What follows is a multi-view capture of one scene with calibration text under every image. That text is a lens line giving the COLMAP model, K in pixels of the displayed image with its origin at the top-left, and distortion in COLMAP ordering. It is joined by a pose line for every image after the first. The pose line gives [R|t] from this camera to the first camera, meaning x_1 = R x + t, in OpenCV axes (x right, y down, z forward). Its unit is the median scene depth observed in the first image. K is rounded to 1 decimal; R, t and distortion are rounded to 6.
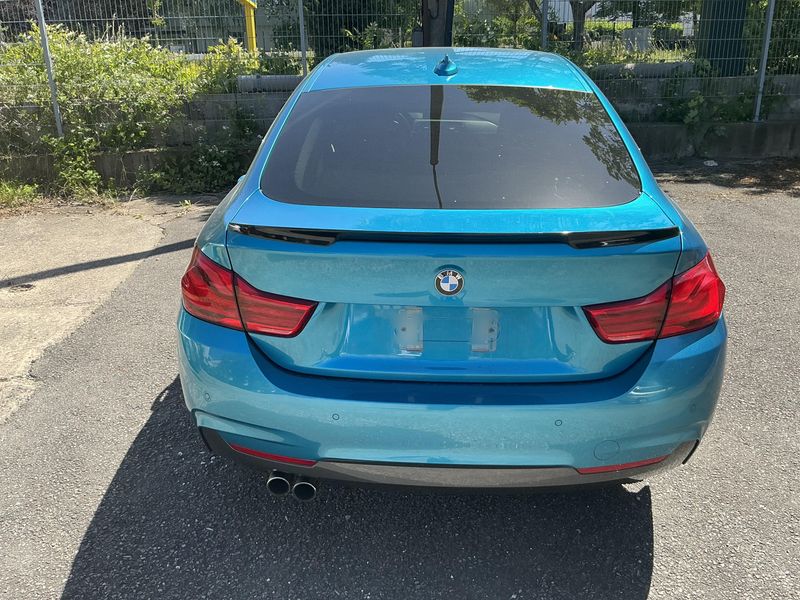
lens RADIAL K [[632.2, 0, 400.0], [0, 632.2, 300.0], [0, 0, 1]] dist [-0.005068, -0.010785]
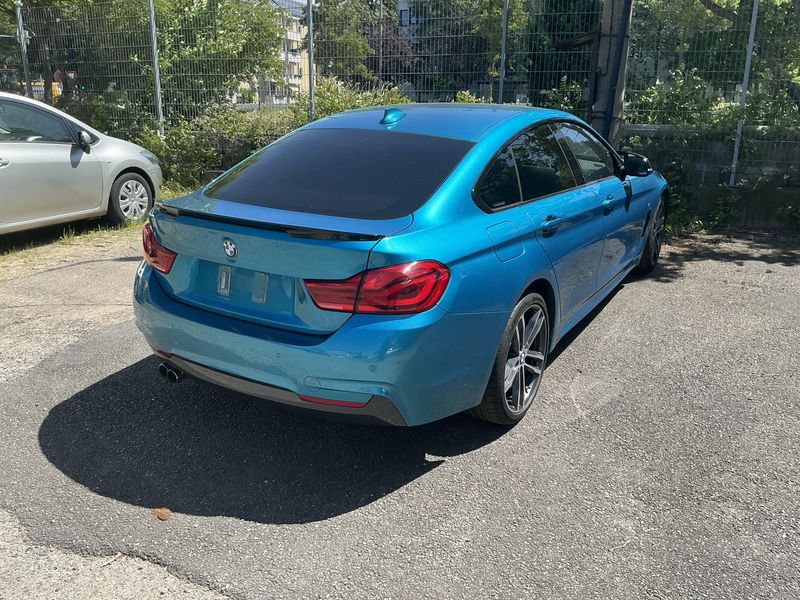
lens RADIAL K [[632.2, 0, 400.0], [0, 632.2, 300.0], [0, 0, 1]] dist [-0.005068, -0.010785]
pose [[0.883251, 0.164234, -0.439198, 1.051742], [-0.186654, 0.982393, -0.008016, 0.026412], [0.430149, 0.089058, 0.898354, -0.186118]]
